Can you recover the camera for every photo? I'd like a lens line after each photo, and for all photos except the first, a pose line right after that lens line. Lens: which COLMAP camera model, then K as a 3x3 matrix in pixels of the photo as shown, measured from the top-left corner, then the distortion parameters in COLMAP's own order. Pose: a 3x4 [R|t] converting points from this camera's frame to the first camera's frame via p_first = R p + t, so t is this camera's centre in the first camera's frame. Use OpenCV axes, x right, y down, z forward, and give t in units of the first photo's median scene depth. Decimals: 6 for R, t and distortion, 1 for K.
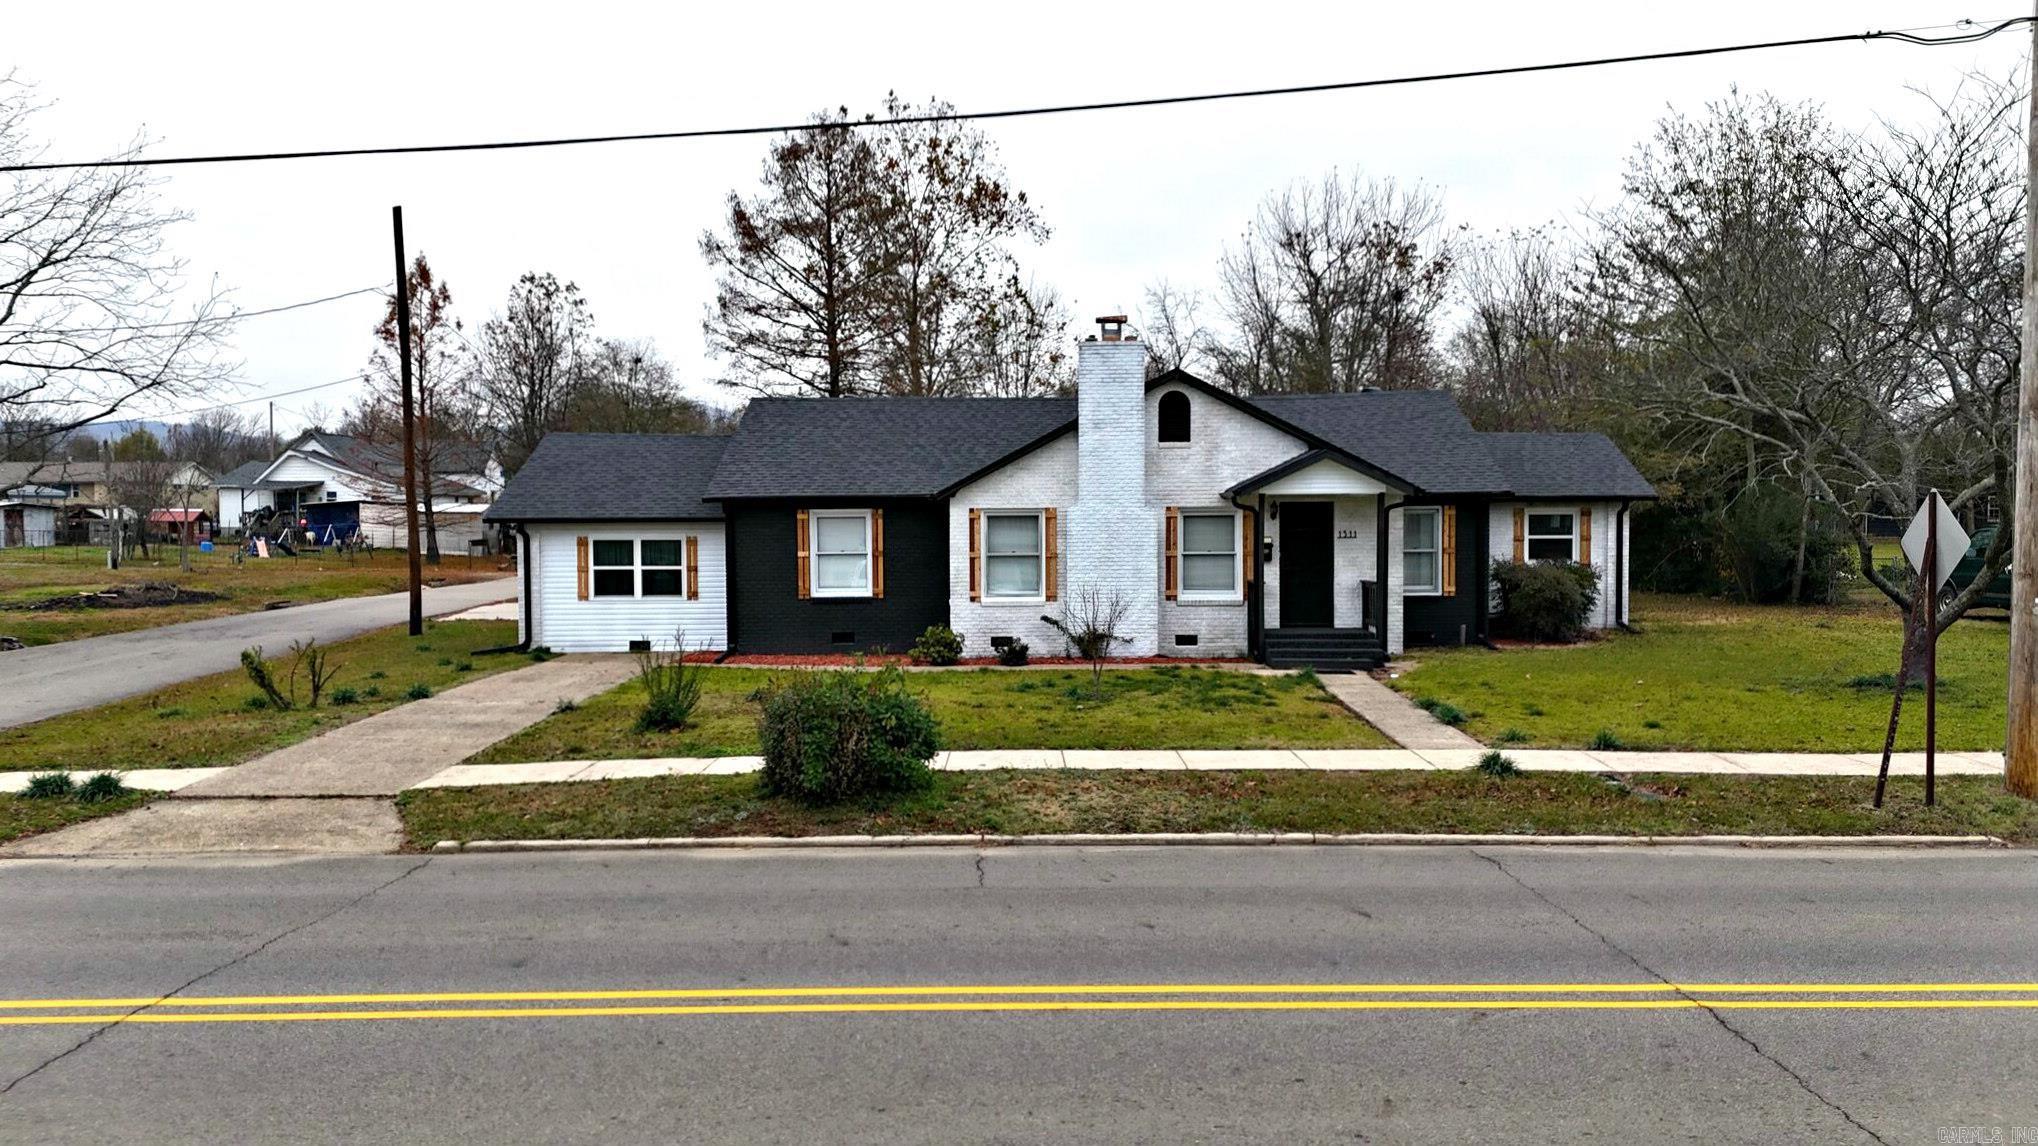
lens RADIAL K [[1489.6, 0, 1020.9], [0, 1489.6, 551.4], [0, 0, 1]] dist [0.093873, -0.098279]
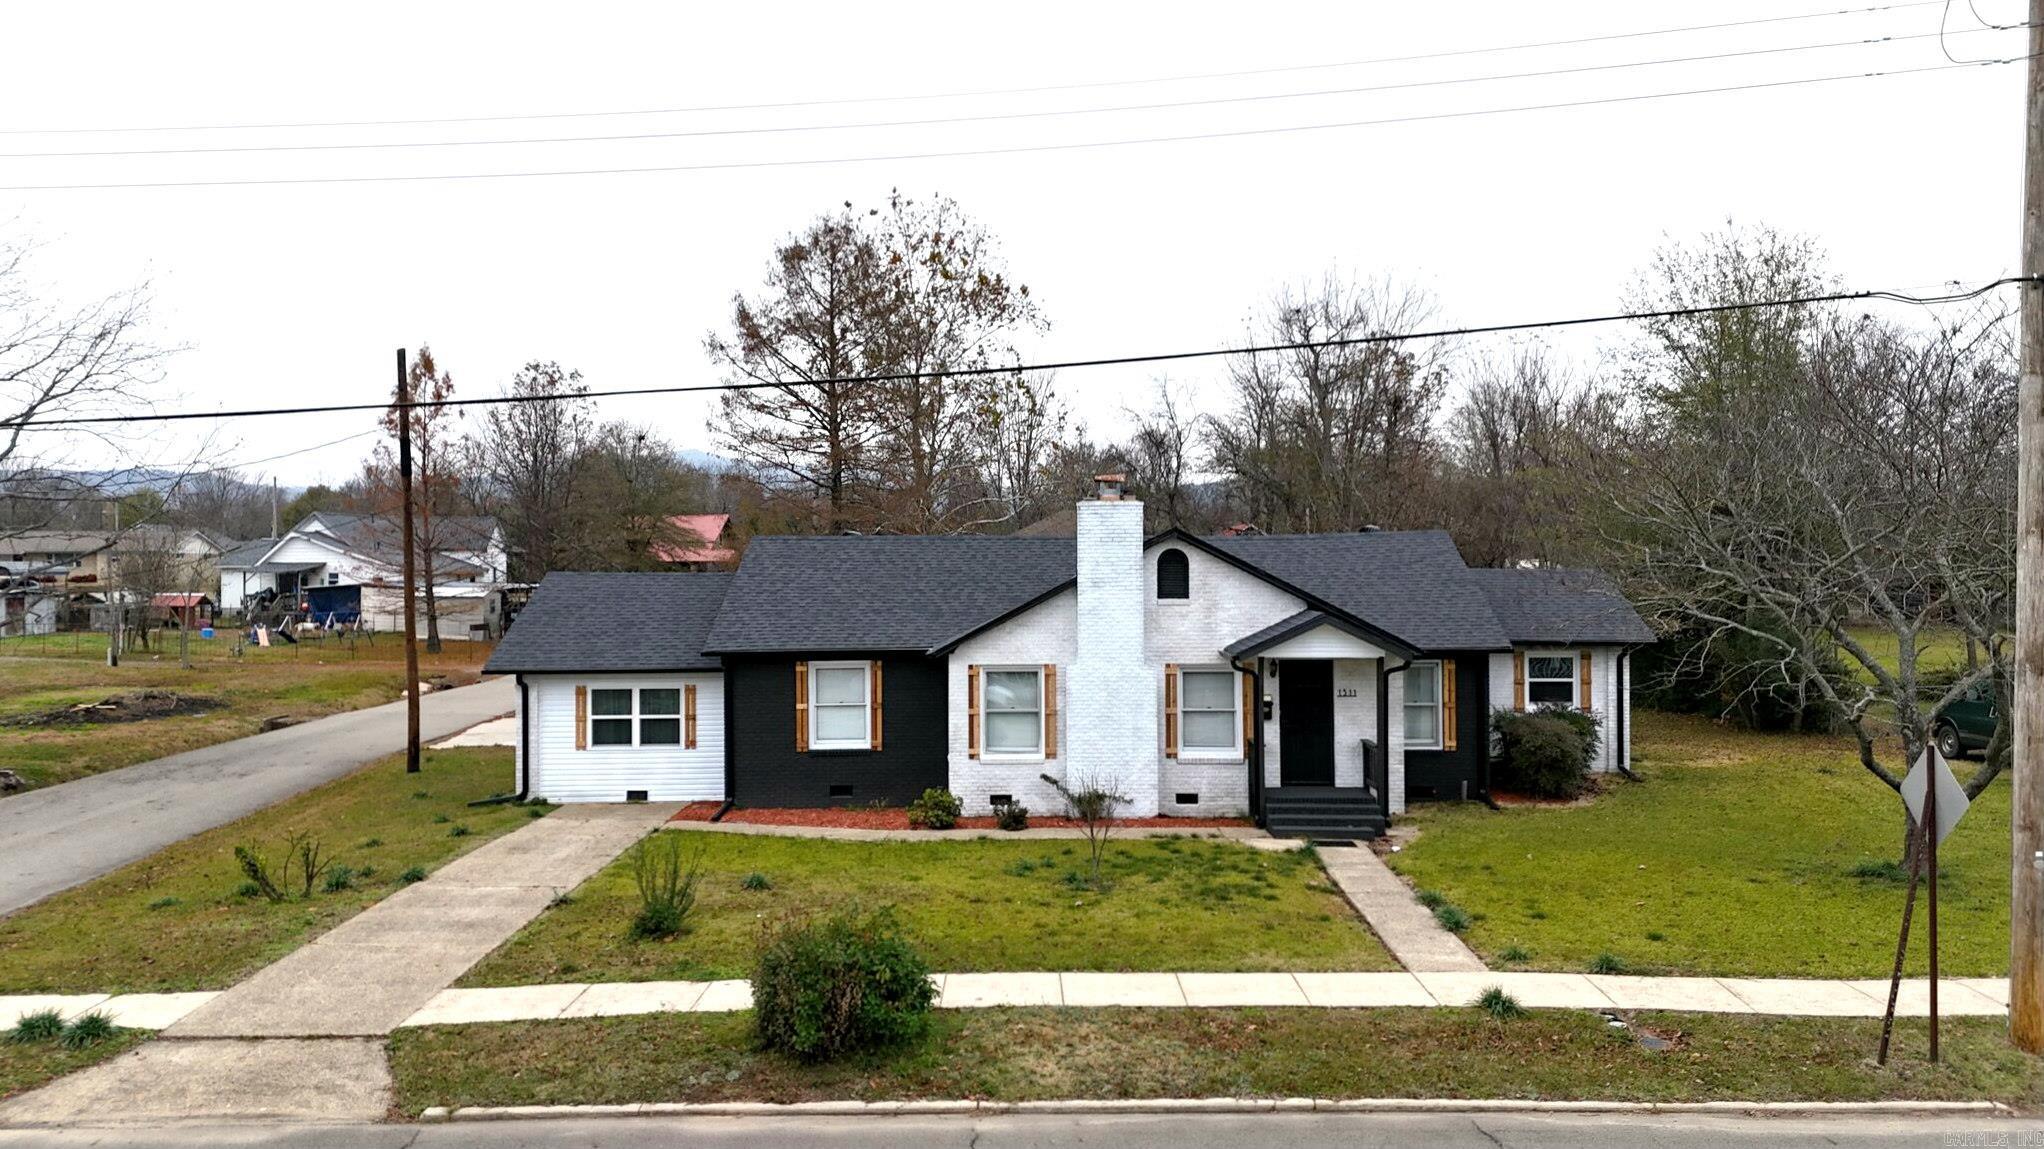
lens RADIAL K [[1489.3, 0, 1023.7], [0, 1489.3, 566.0], [0, 0, 1]] dist [0.091110, -0.092899]
pose [[0.999999, 0.001174, 0.000373, 0.001899], [-0.001163, 0.999605, -0.028092, -0.066898], [-0.000406, 0.028092, 0.999605, -0.000074]]
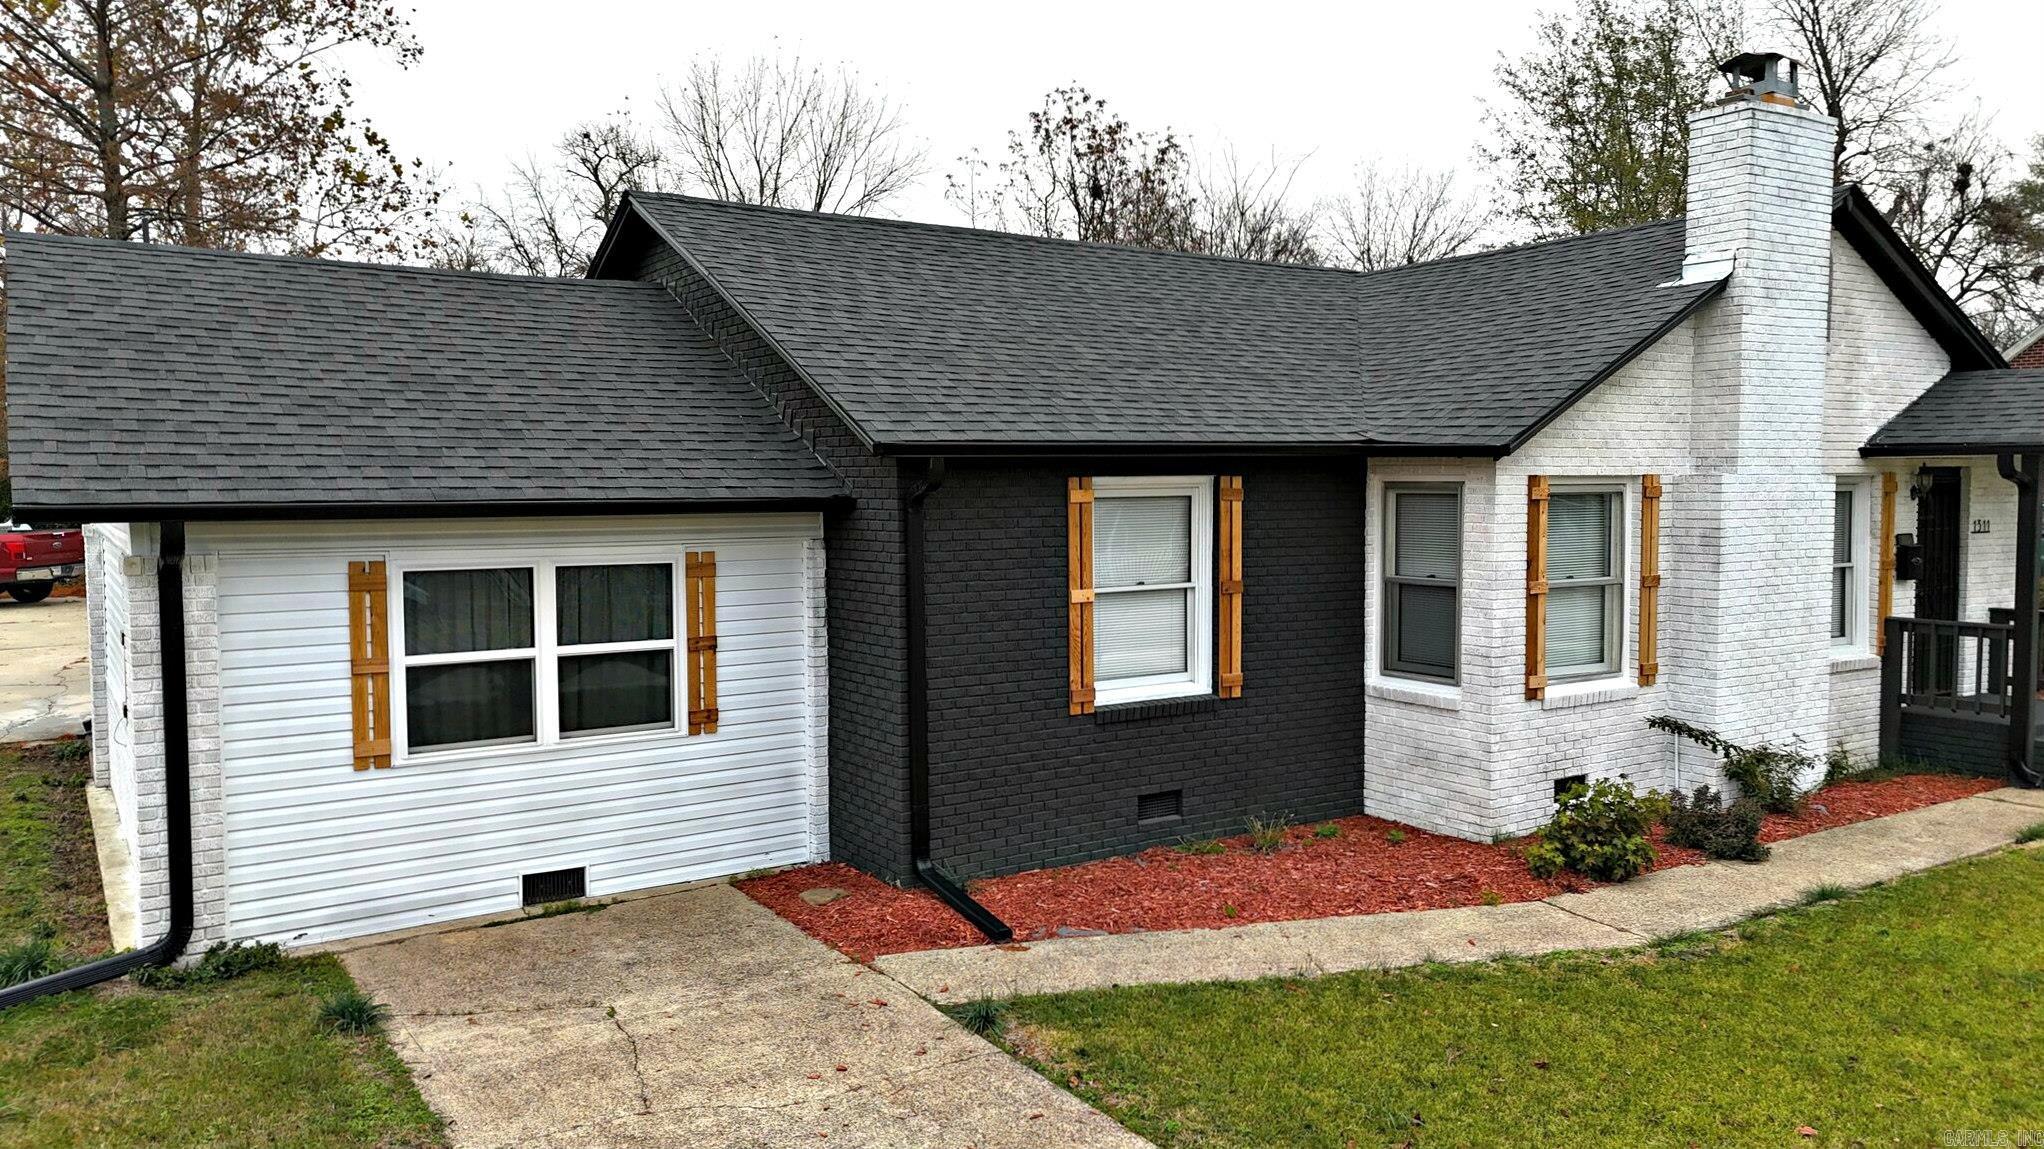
lens RADIAL K [[1493.0, 0, 1022.0], [0, 1493.0, 574.5], [0, 0, 1]] dist [0.085132, -0.145143]
pose [[0.825248, -0.029568, 0.563997, -0.386073], [0.010095, 0.999241, 0.037615, -0.018604], [-0.564681, -0.025348, 0.824920, 0.728909]]
